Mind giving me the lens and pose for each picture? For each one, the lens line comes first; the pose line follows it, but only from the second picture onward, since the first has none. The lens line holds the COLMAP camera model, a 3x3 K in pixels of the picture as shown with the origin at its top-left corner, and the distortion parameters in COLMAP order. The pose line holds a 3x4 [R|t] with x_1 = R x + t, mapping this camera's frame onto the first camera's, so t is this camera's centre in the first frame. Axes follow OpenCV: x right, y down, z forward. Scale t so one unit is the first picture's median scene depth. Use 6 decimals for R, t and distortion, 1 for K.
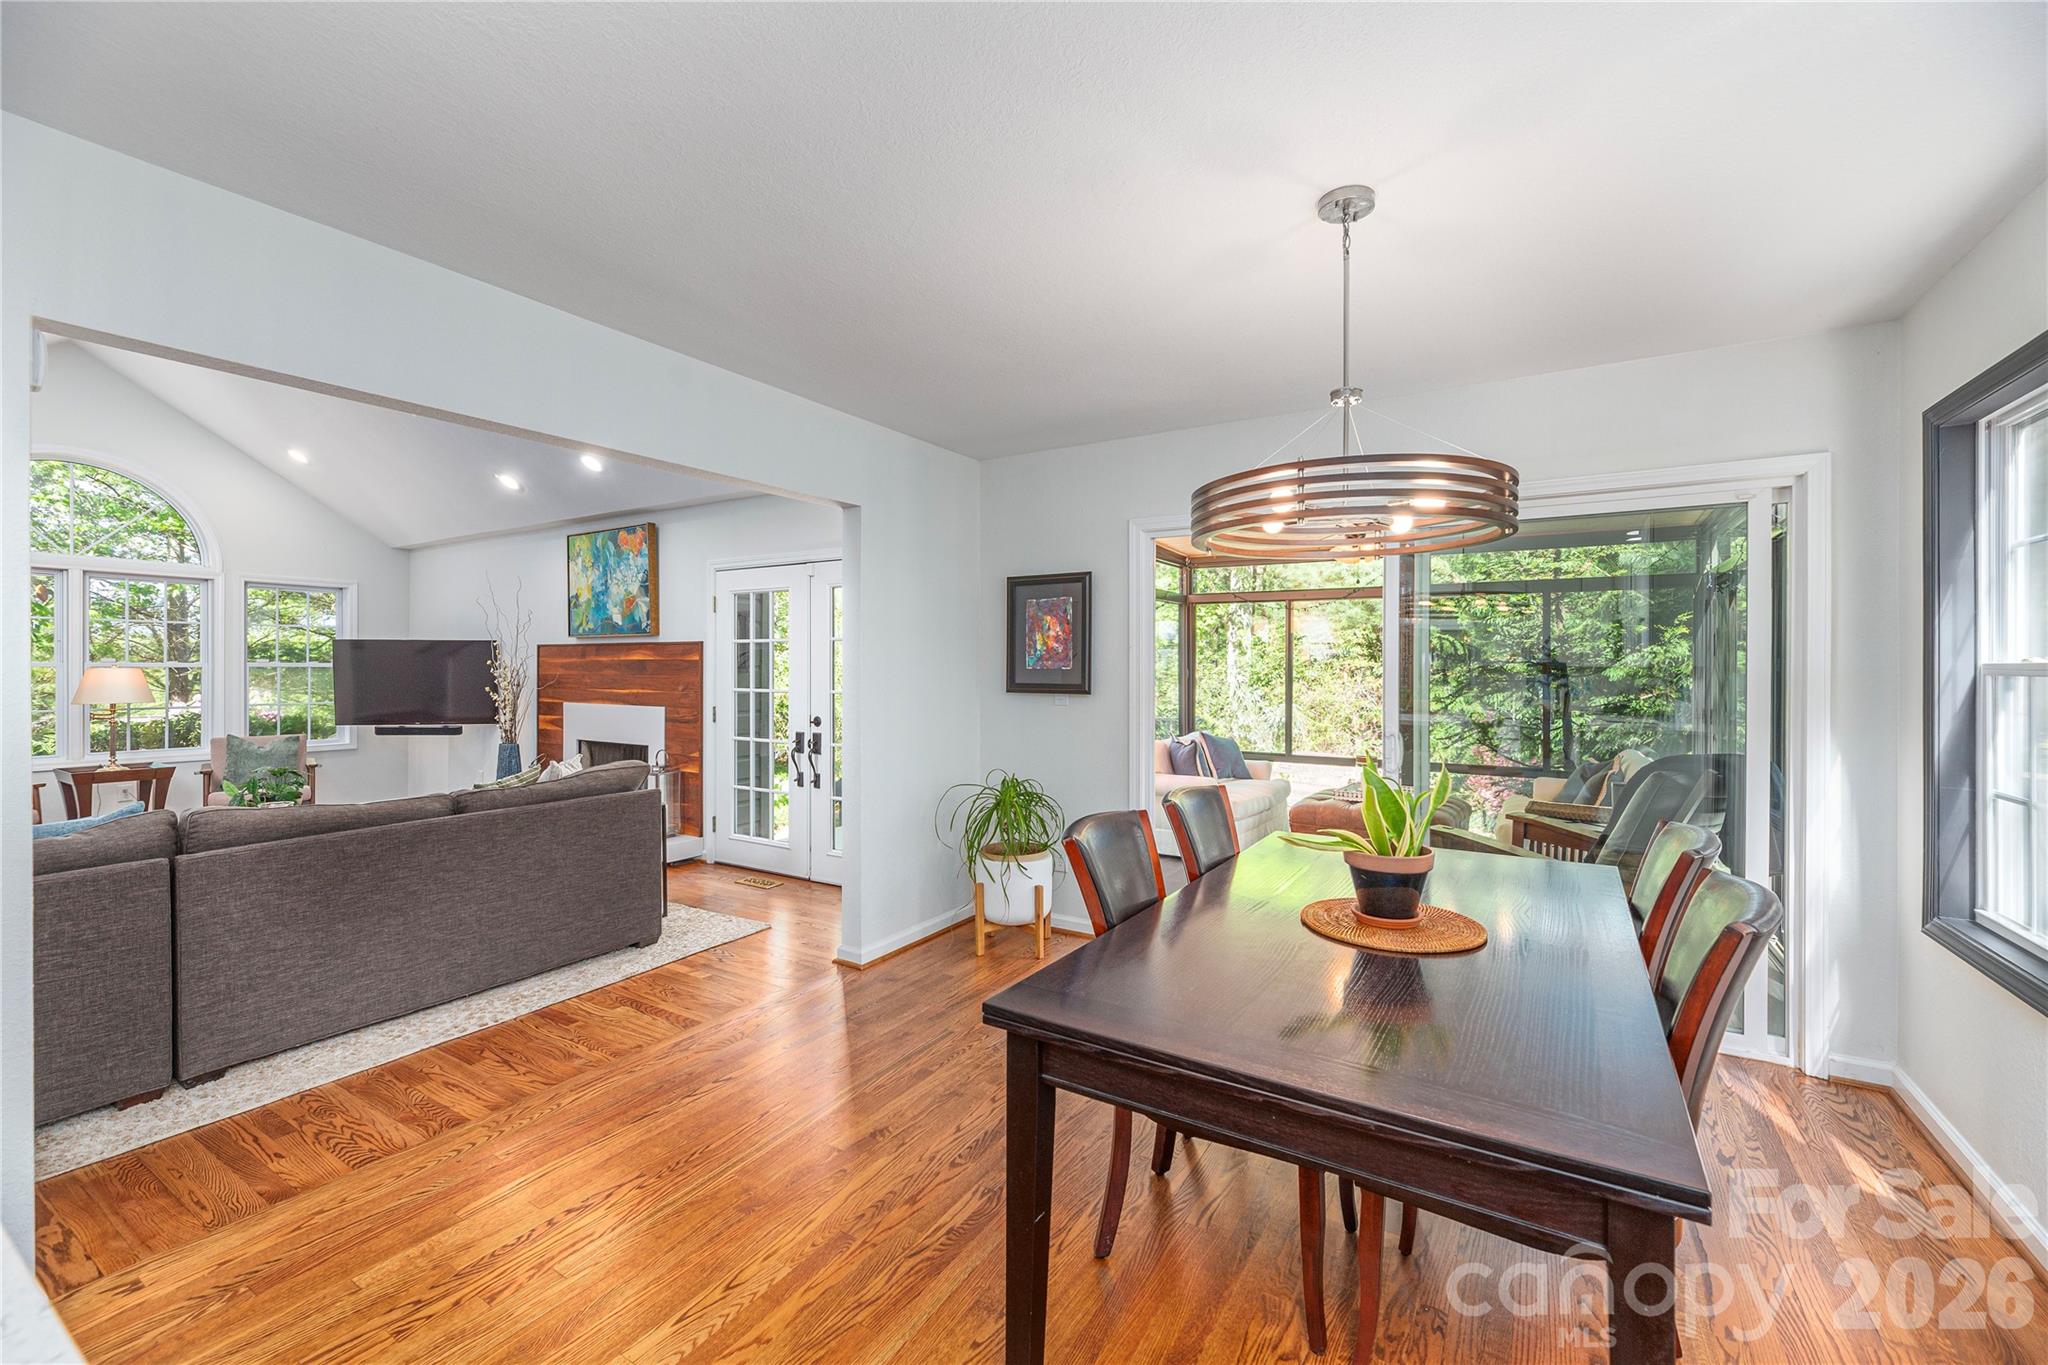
lens RADIAL K [[842.1, 0, 1010.7], [0, 842.1, 666.5], [0, 0, 1]] dist [0.011020, 0.000335]
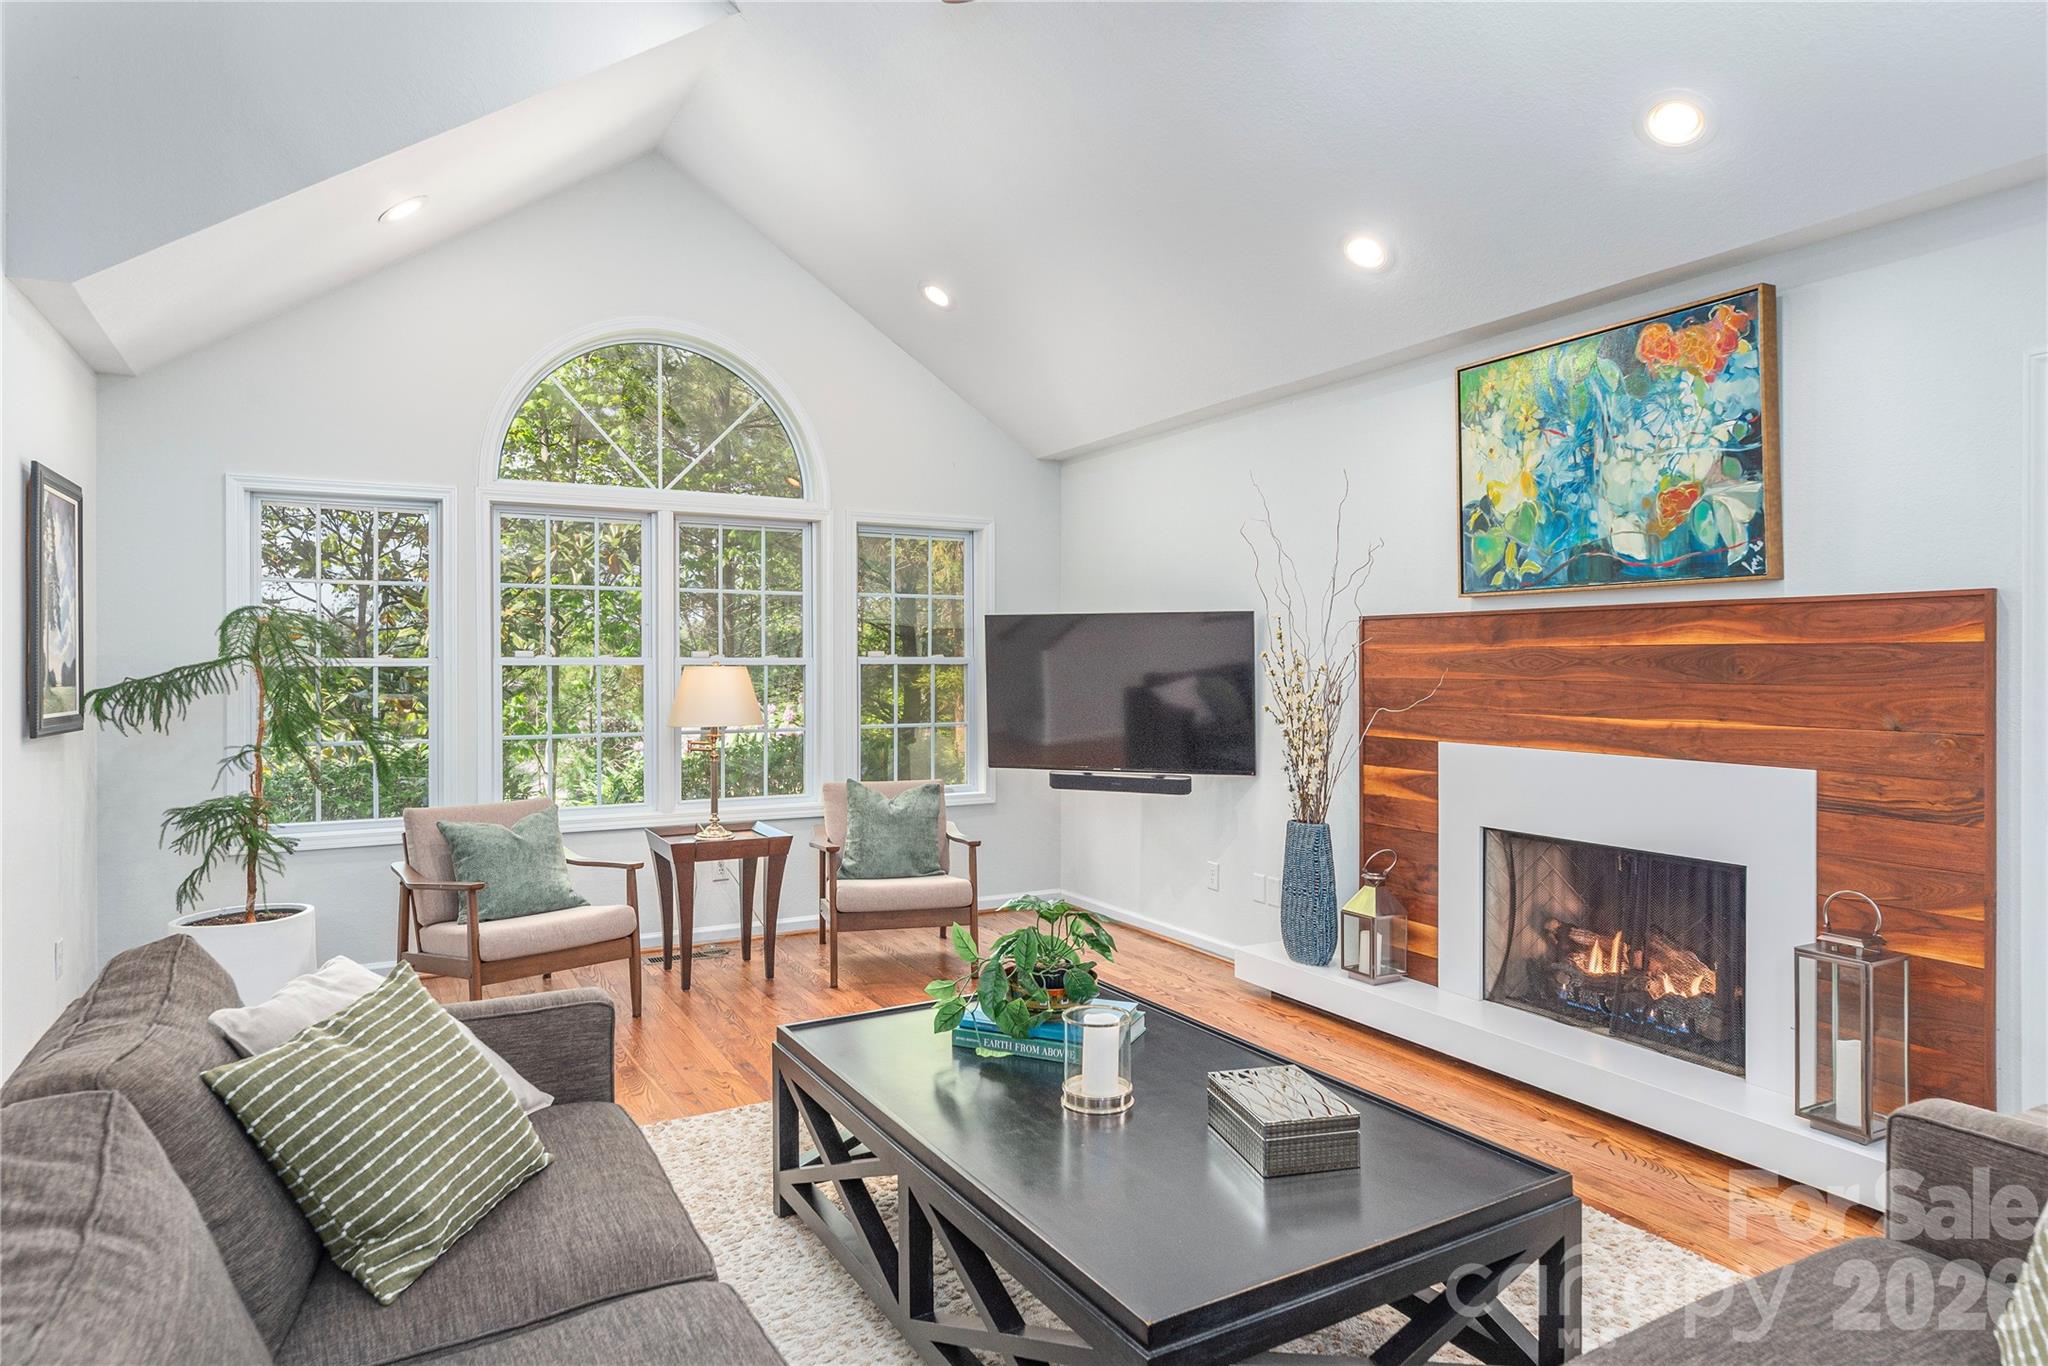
lens RADIAL K [[1193.3, 0, 1033.5], [0, 1193.3, 658.2], [0, 0, 1]] dist [-0.001669, 0.001984]
pose [[0.882104, -0.003957, -0.471038, -0.441925], [0.002755, 0.999991, -0.003242, -0.000819], [0.471047, 0.001562, 0.882107, 0.350717]]
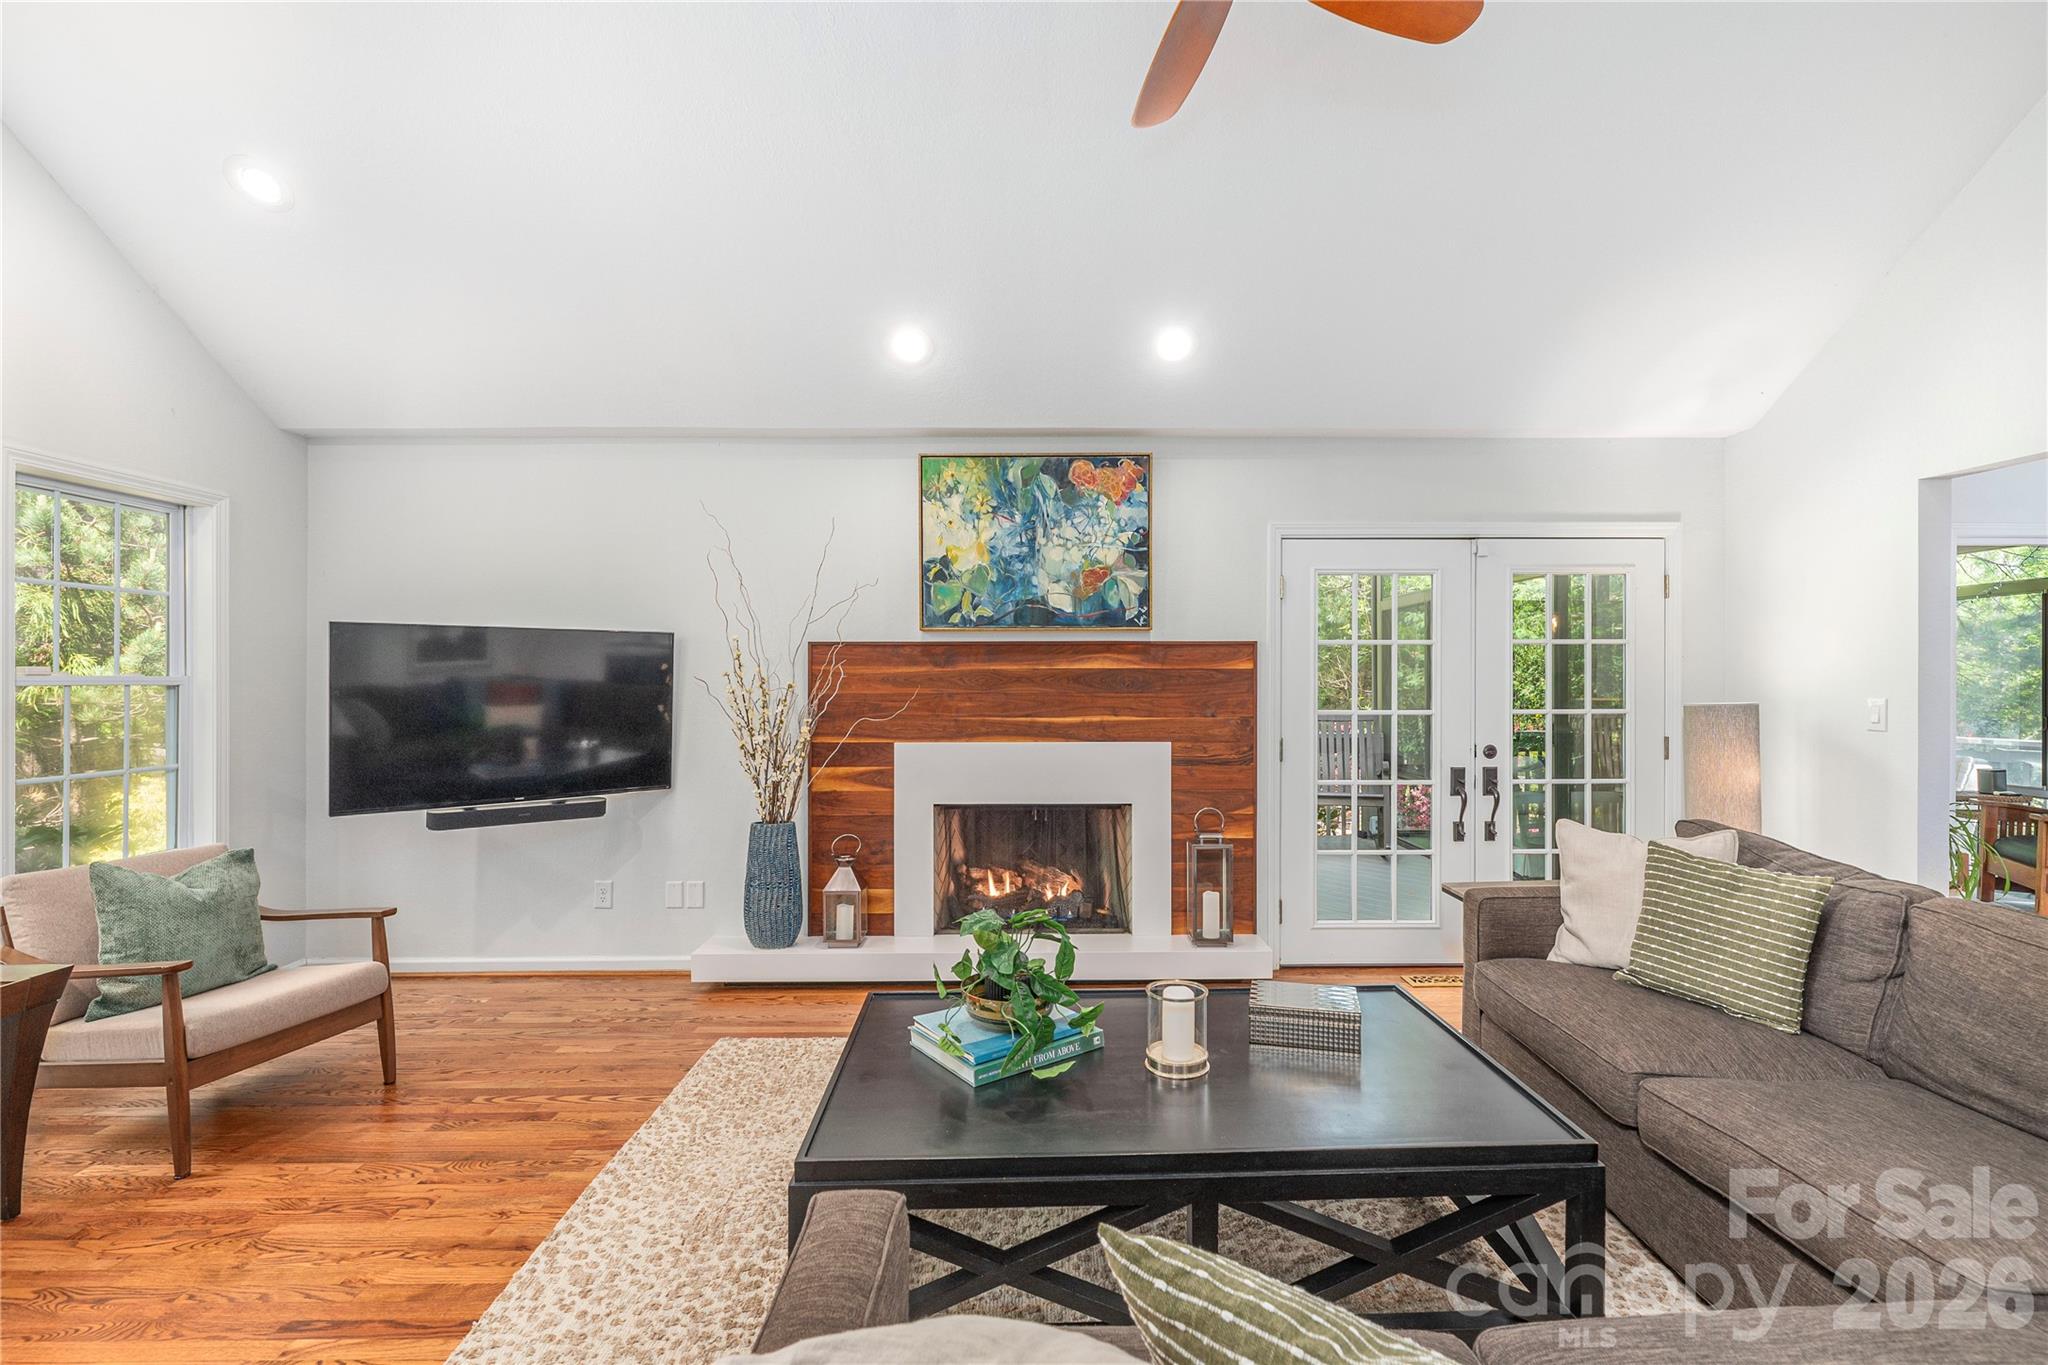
lens RADIAL K [[914.2, 0, 1038.0], [0, 914.2, 670.3], [0, 0, 1]] dist [-0.002732, -0.000123]
pose [[0.837542, -0.000213, 0.546373, -0.830466], [0.004534, 0.999968, -0.006560, -0.002574], [-0.546354, 0.007972, 0.837516, 0.445546]]
